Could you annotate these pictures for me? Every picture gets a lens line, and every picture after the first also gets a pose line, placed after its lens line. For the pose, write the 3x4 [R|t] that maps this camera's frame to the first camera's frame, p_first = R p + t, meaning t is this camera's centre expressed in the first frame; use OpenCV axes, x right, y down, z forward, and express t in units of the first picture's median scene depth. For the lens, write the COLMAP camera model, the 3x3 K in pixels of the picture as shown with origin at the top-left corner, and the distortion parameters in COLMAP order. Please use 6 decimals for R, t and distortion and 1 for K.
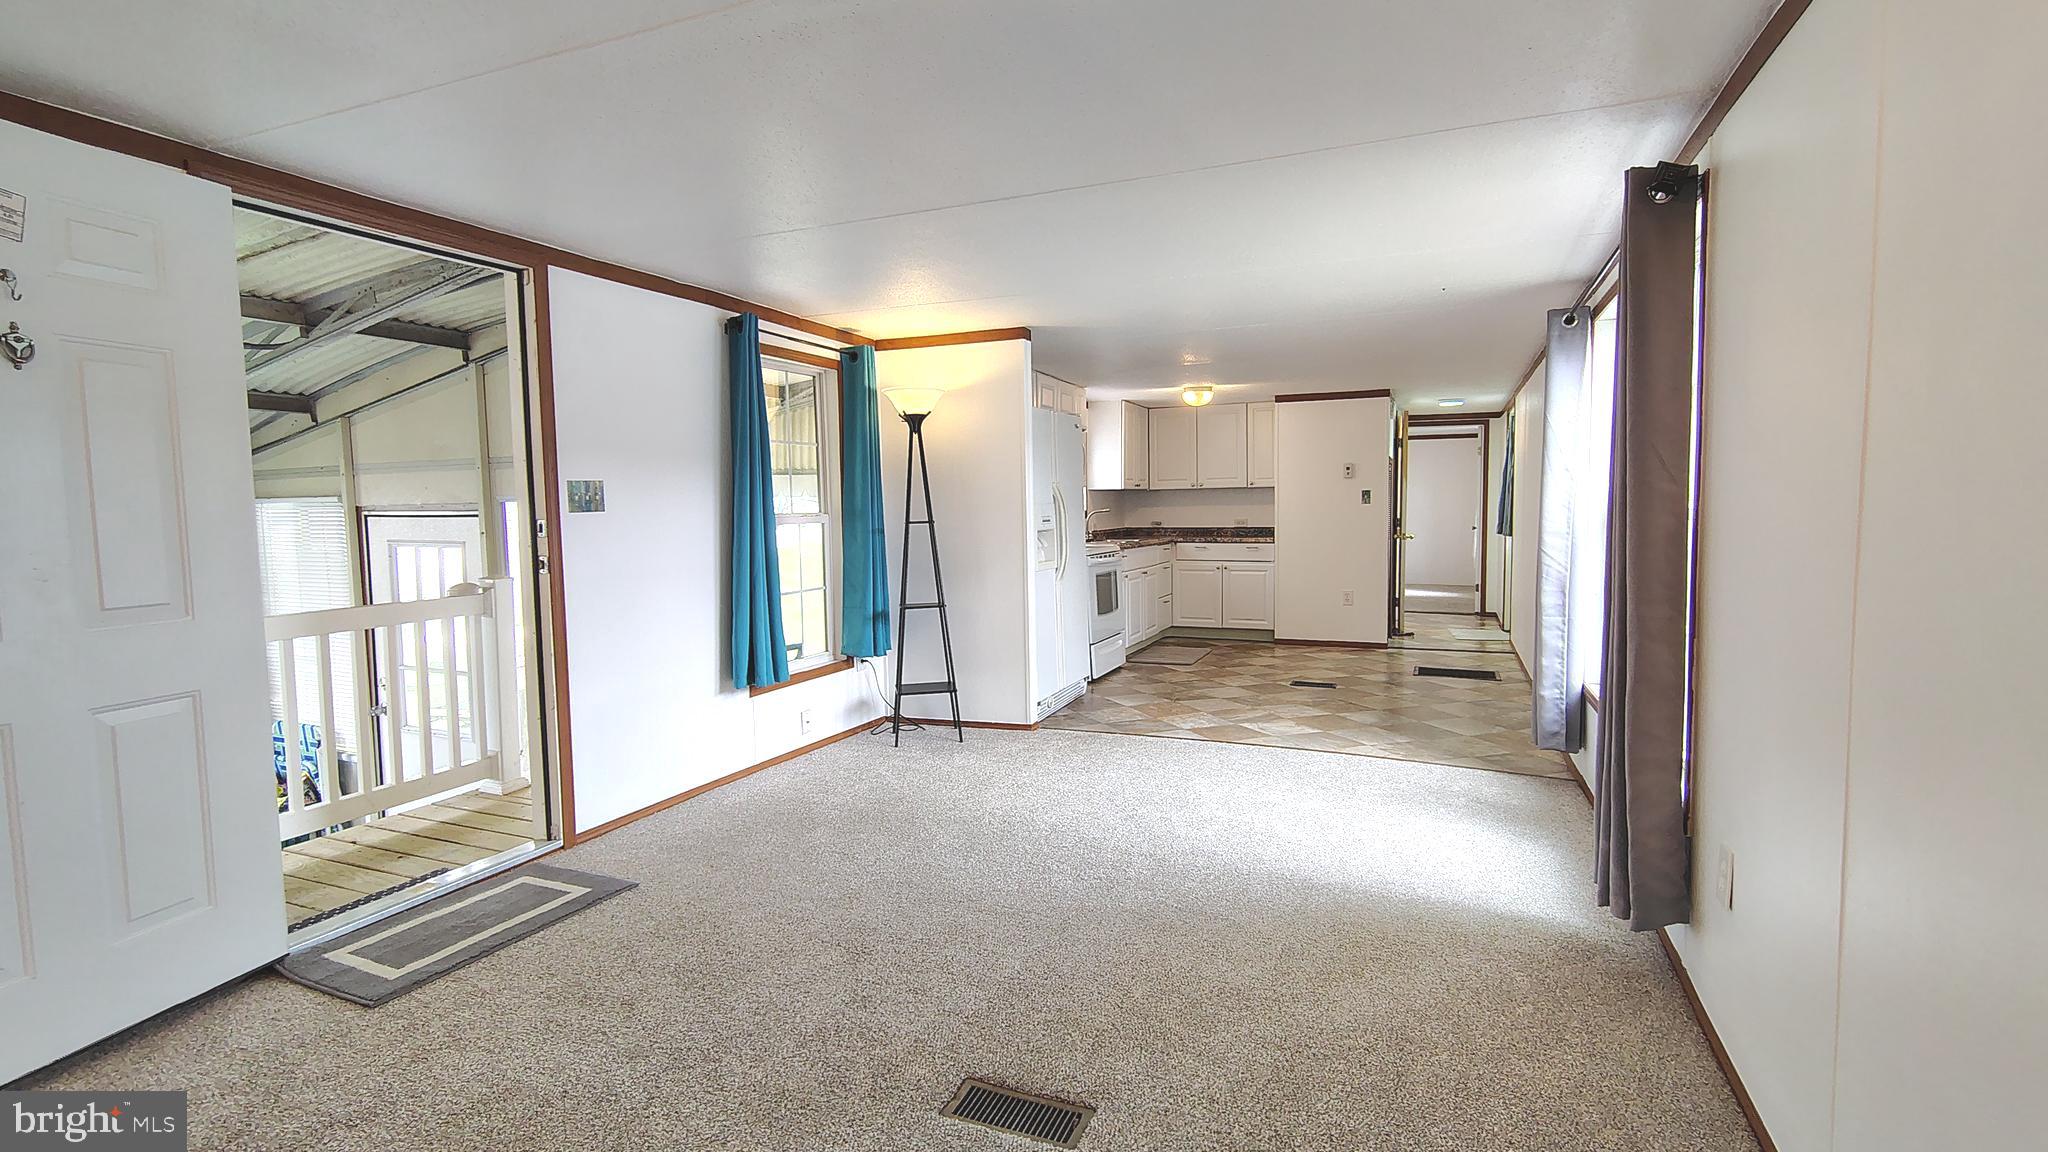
lens RADIAL K [[954.6, 0, 1017.7], [0, 954.6, 569.1], [0, 0, 1]] dist [0.002372, 0.000576]
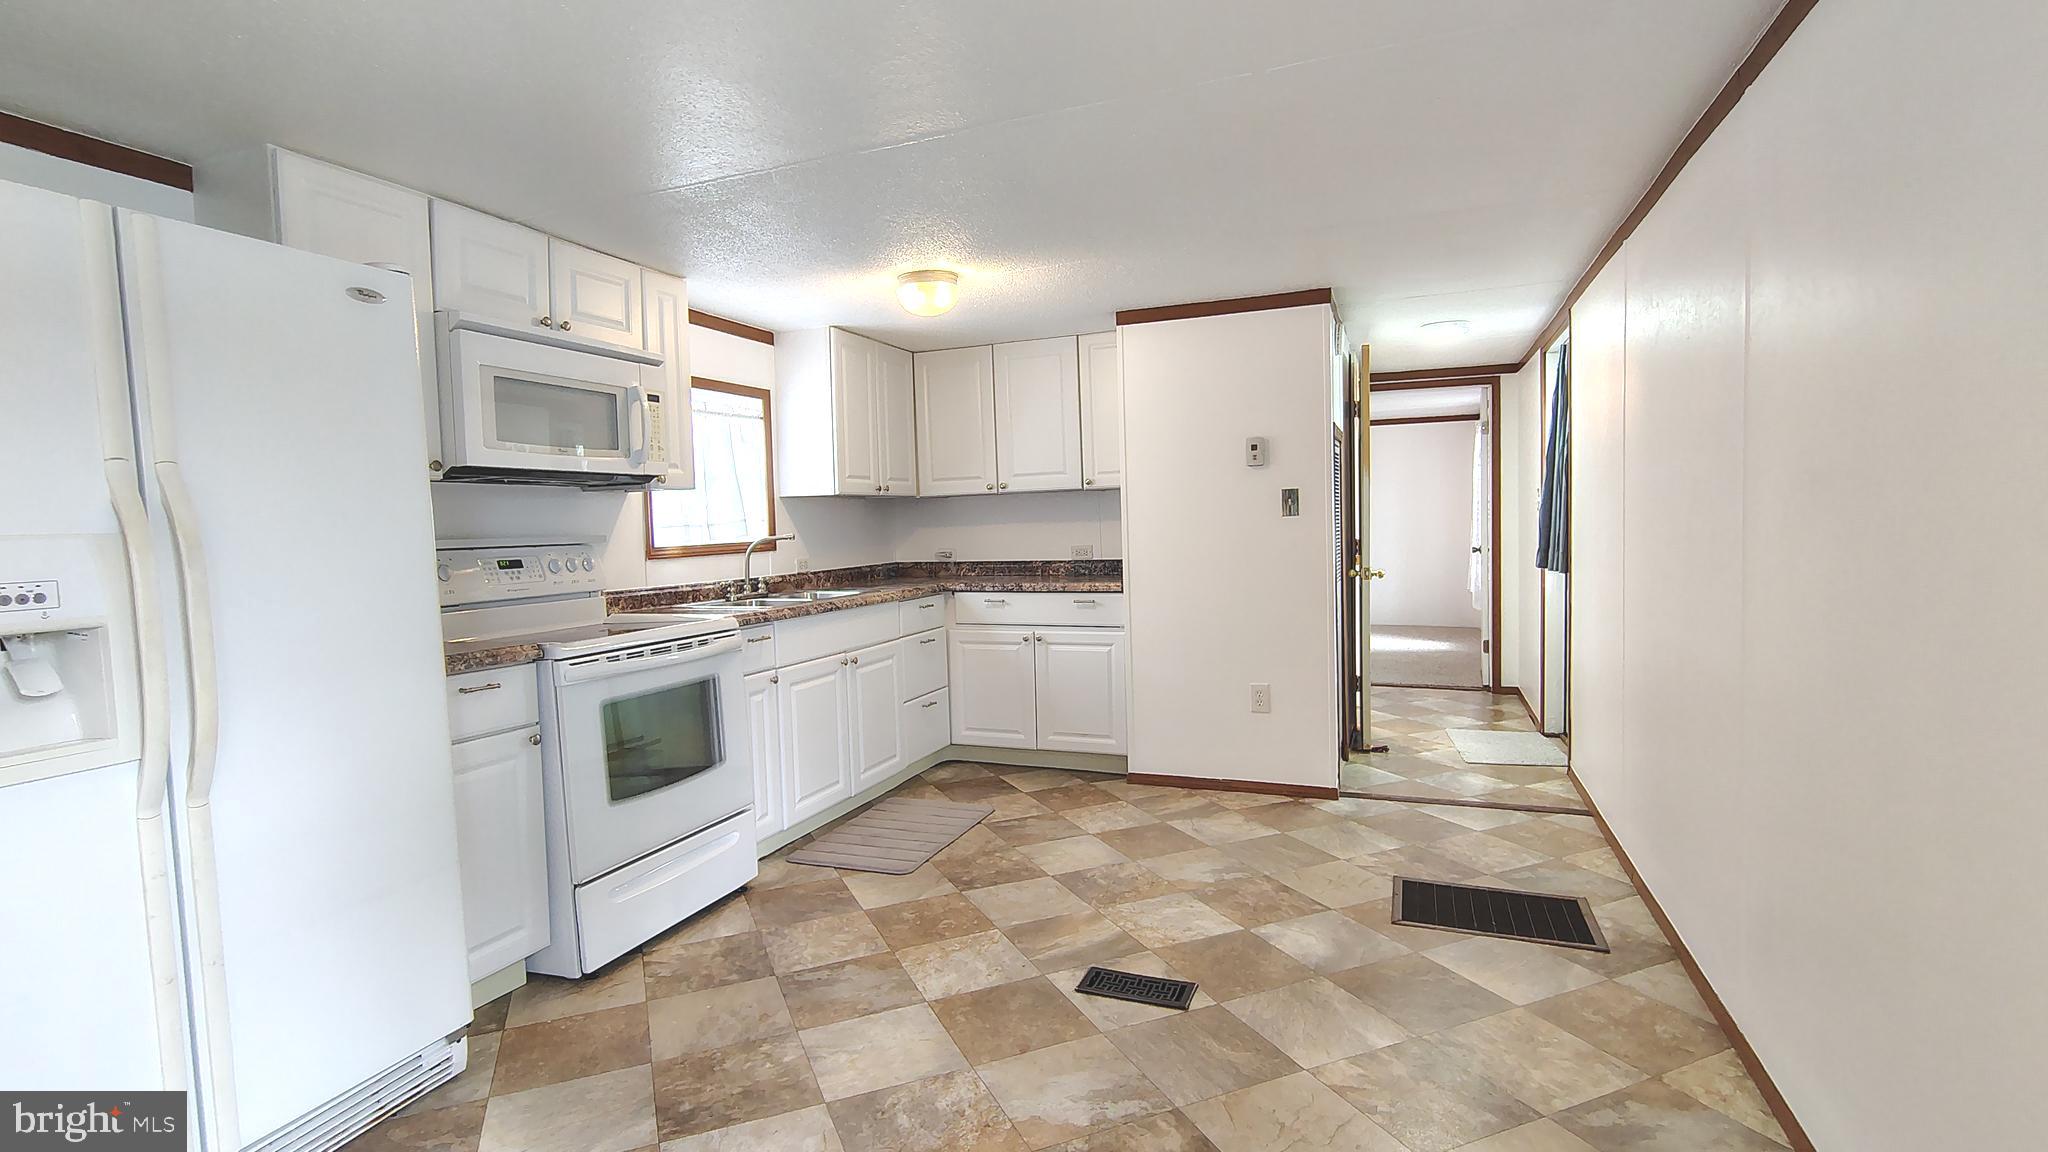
lens RADIAL K [[947.0, 0, 1024.0], [0, 947.0, 576.0], [0, 0, 1]] dist [-0.001240, -0.000412]
pose [[0.999387, -0.017165, 0.030512, 0.197165], [0.017440, 0.999809, -0.008774, -0.032669], [-0.030355, 0.009301, 0.999496, 0.476826]]
